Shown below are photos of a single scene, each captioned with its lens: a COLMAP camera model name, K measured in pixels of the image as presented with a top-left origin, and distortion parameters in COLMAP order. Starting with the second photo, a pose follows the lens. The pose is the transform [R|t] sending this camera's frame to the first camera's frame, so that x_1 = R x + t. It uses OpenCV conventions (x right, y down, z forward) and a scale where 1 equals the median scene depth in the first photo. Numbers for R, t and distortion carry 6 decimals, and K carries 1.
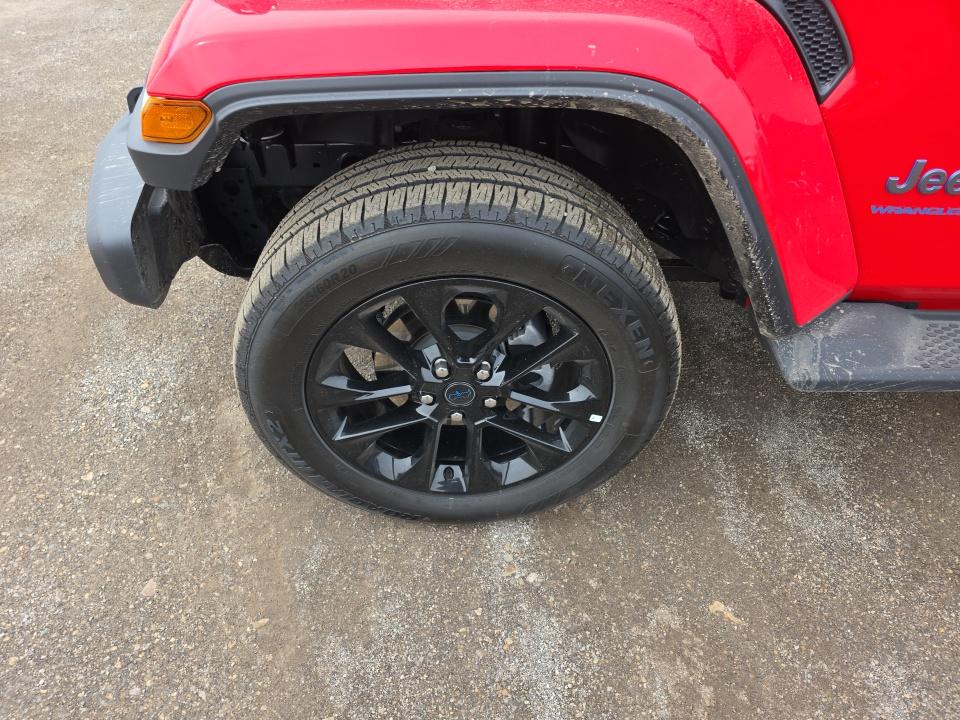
lens RADIAL K [[646.9, 0, 475.6], [0, 646.9, 369.2], [0, 0, 1]] dist [0.060814, -0.062091]
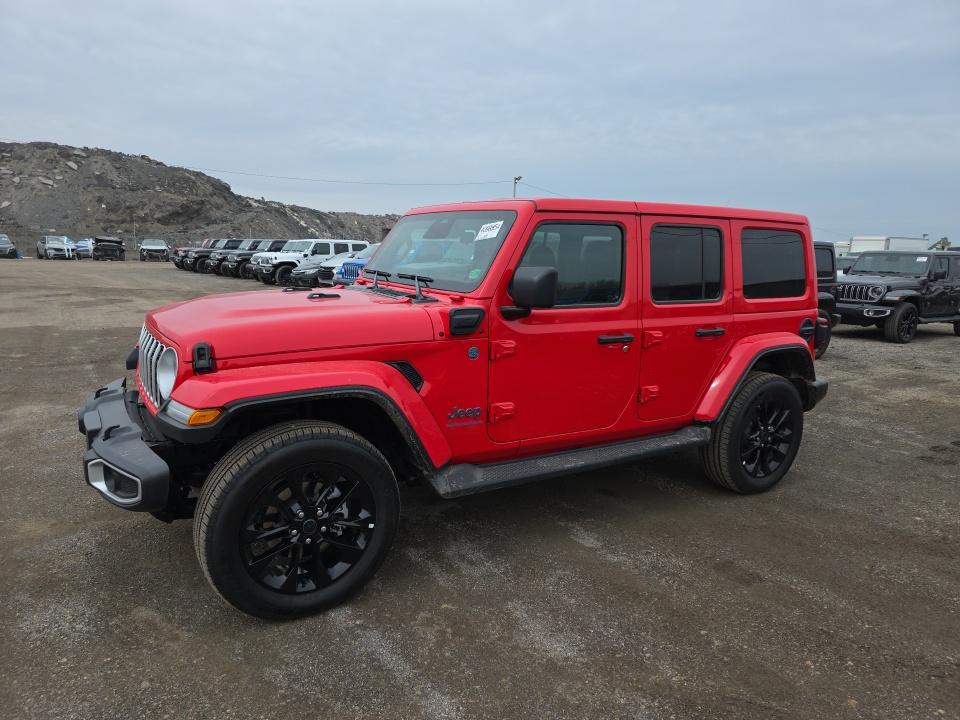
lens RADIAL K [[646.9, 0, 475.6], [0, 646.9, 369.2], [0, 0, 1]] dist [0.060814, -0.062091]
pose [[0.864067, -0.077126, 0.497432, -0.587434], [0.321611, 0.844785, -0.427674, 0.703735], [-0.387239, 0.529519, 0.754756, -1.146555]]
